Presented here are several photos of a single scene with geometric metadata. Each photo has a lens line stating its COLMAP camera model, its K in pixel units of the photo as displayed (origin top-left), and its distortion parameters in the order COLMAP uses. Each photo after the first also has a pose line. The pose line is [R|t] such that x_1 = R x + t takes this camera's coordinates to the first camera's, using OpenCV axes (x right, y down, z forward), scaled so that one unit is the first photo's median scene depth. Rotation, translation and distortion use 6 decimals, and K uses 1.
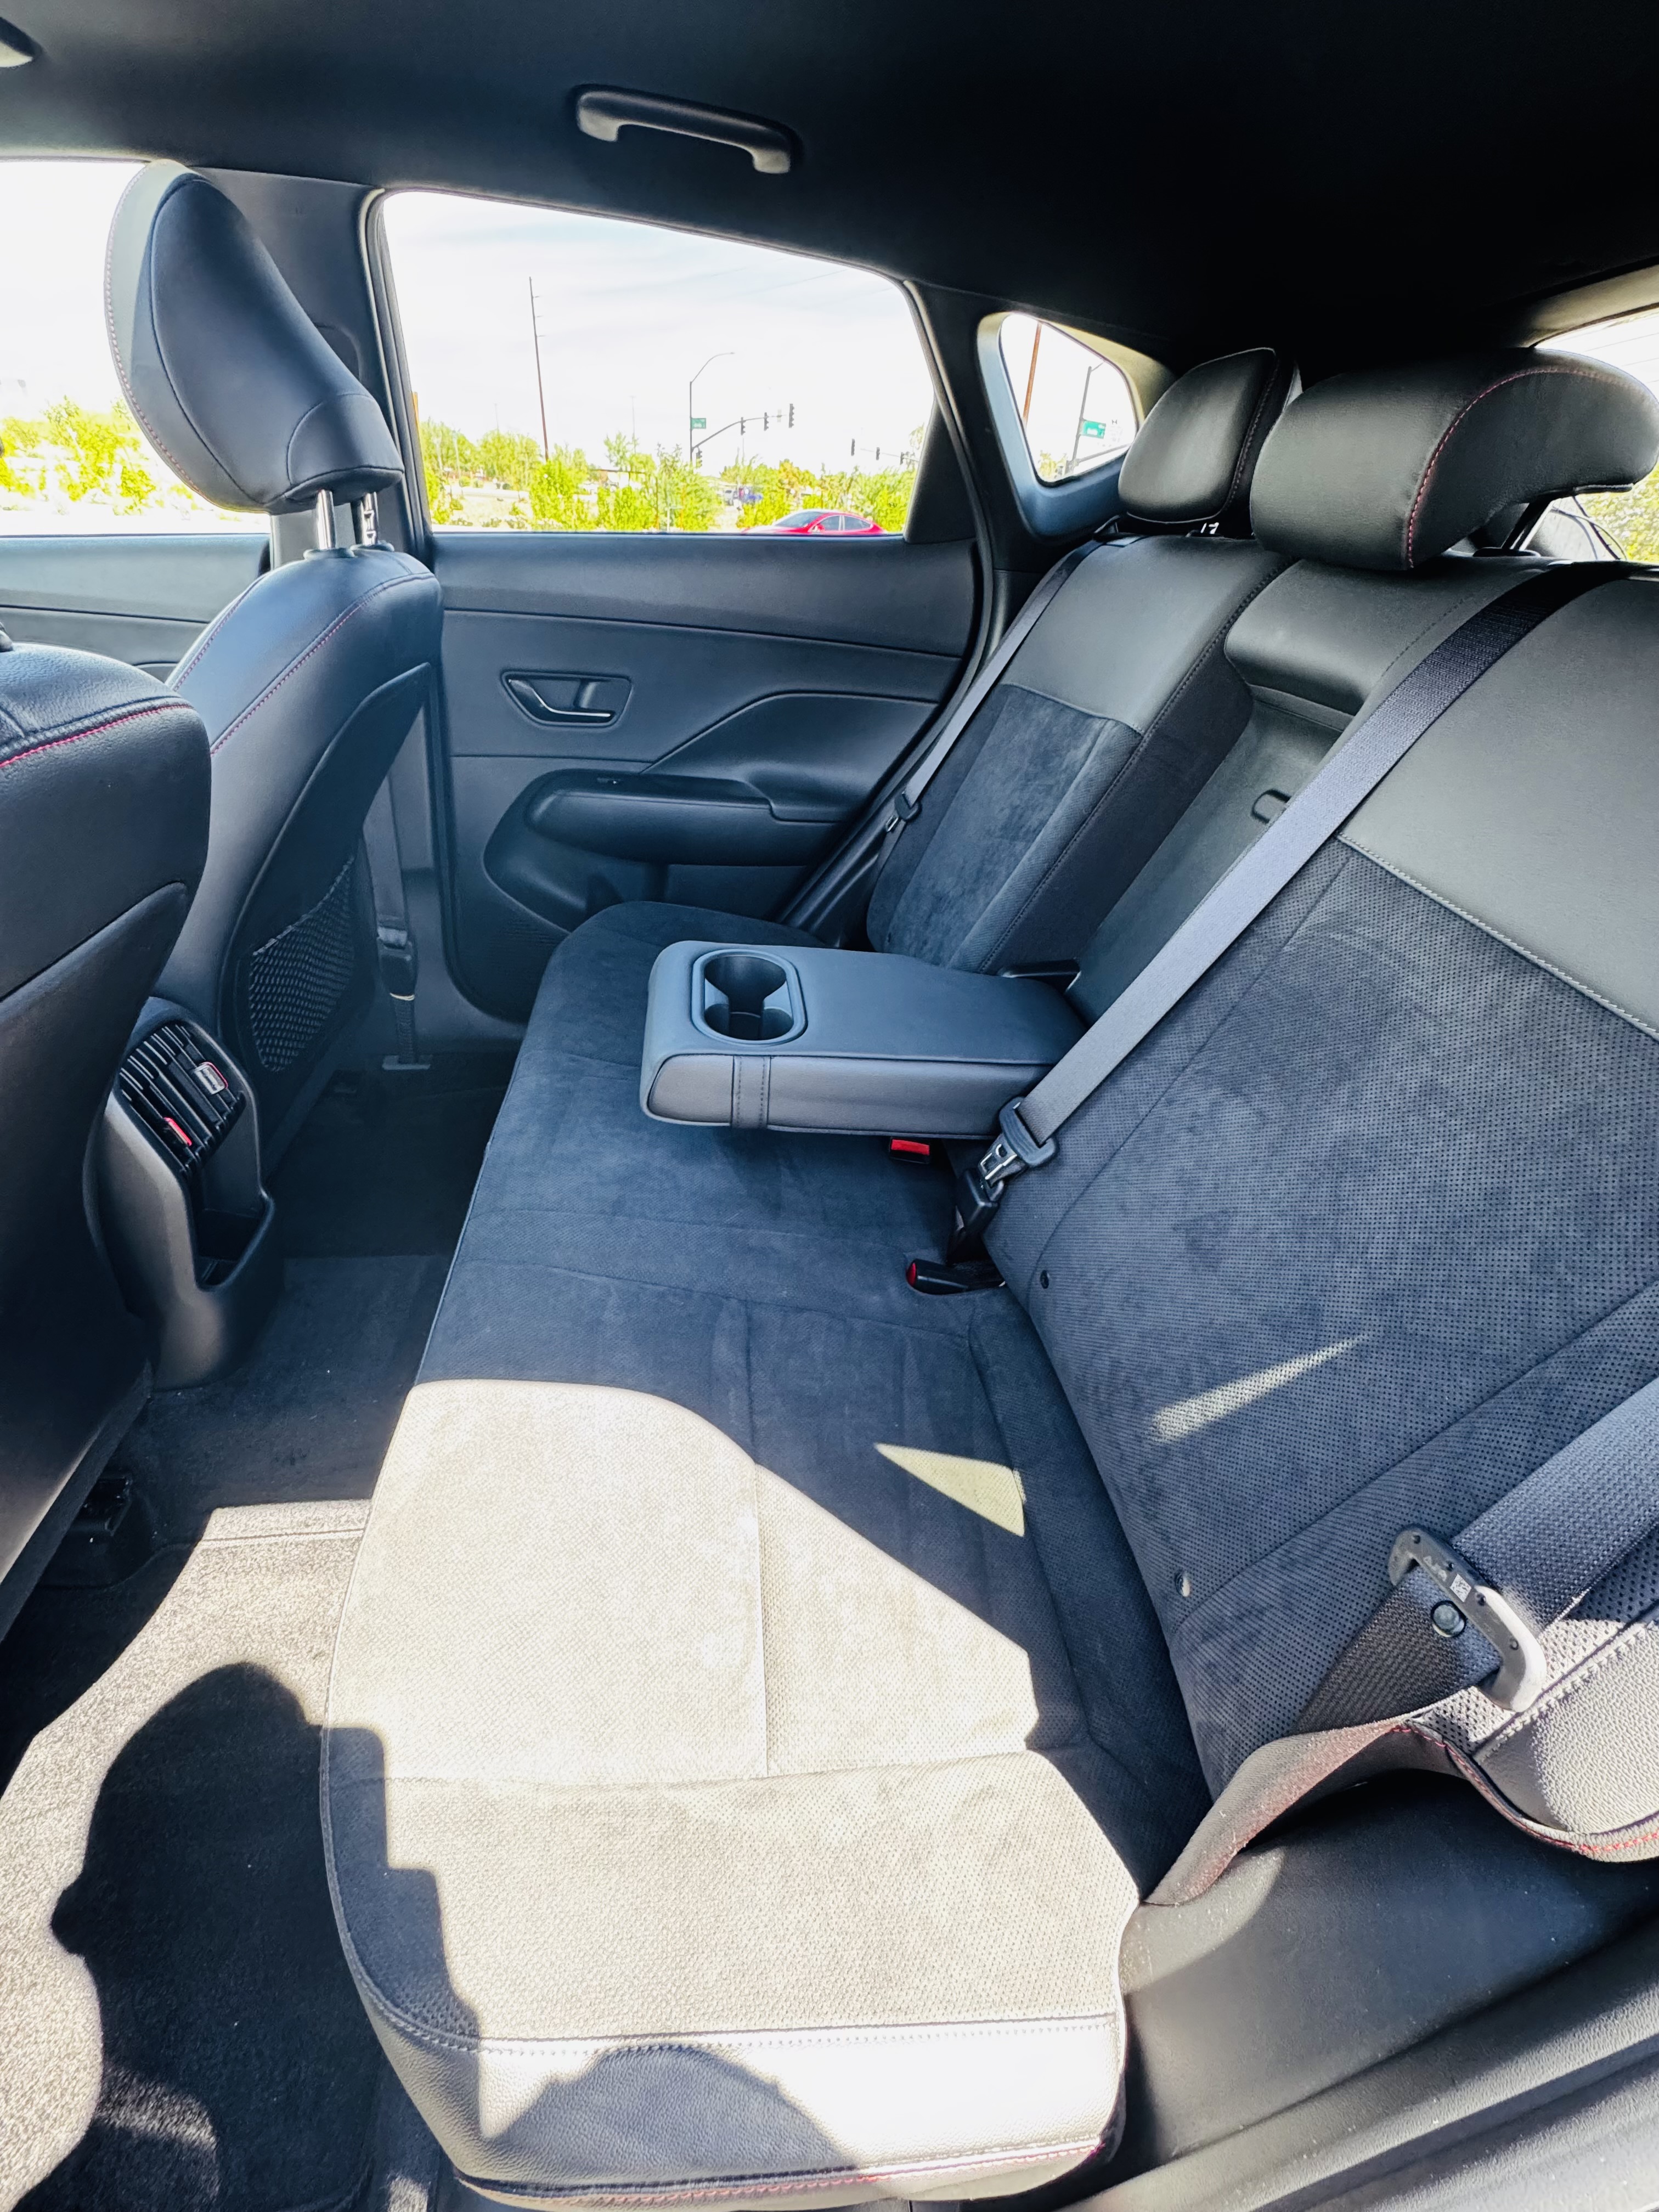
lens RADIAL K [[889.1, 0, 825.7], [0, 889.1, 1102.4], [0, 0, 1]] dist [0.000957, 0.000384]
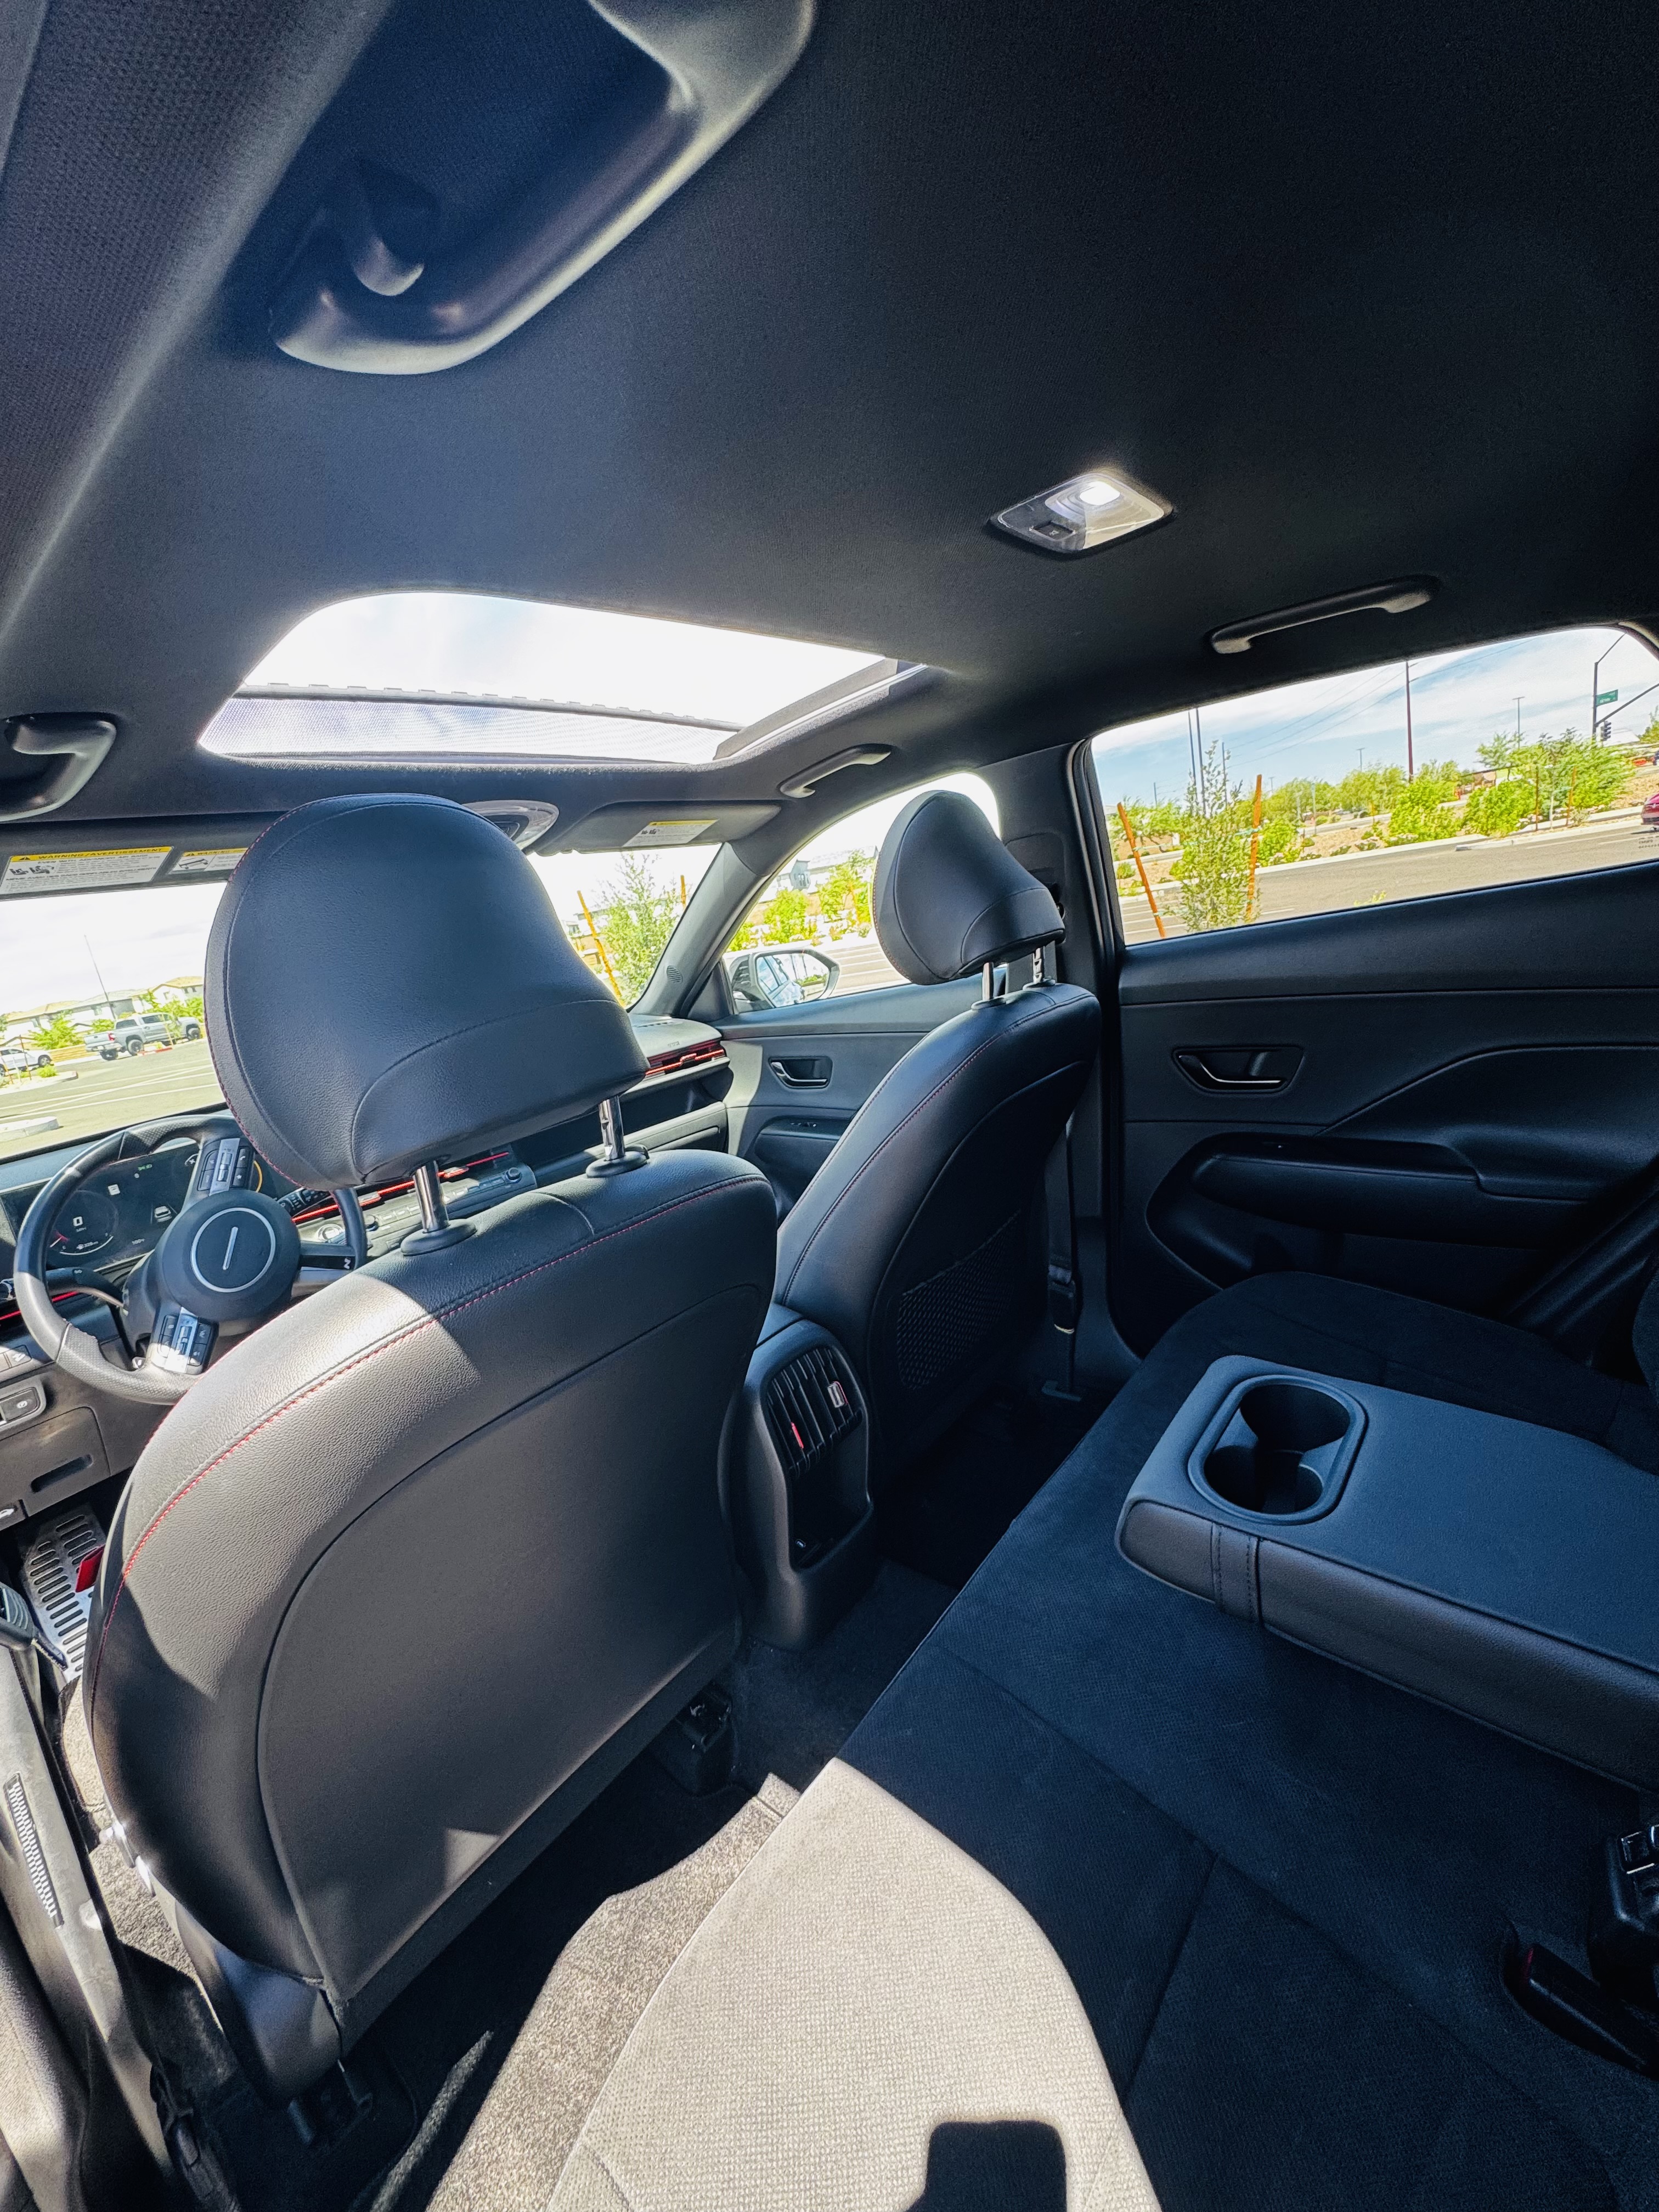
lens RADIAL K [[889.1, 0, 828.1], [0, 889.1, 1109.7], [0, 0, 1]] dist [0.000957, 0.000384]
pose [[0.664100, -0.010676, -0.747568, 0.153639], [-0.223247, 0.951449, -0.211909, -0.086780], [0.713535, 0.307622, 0.629474, 0.041360]]
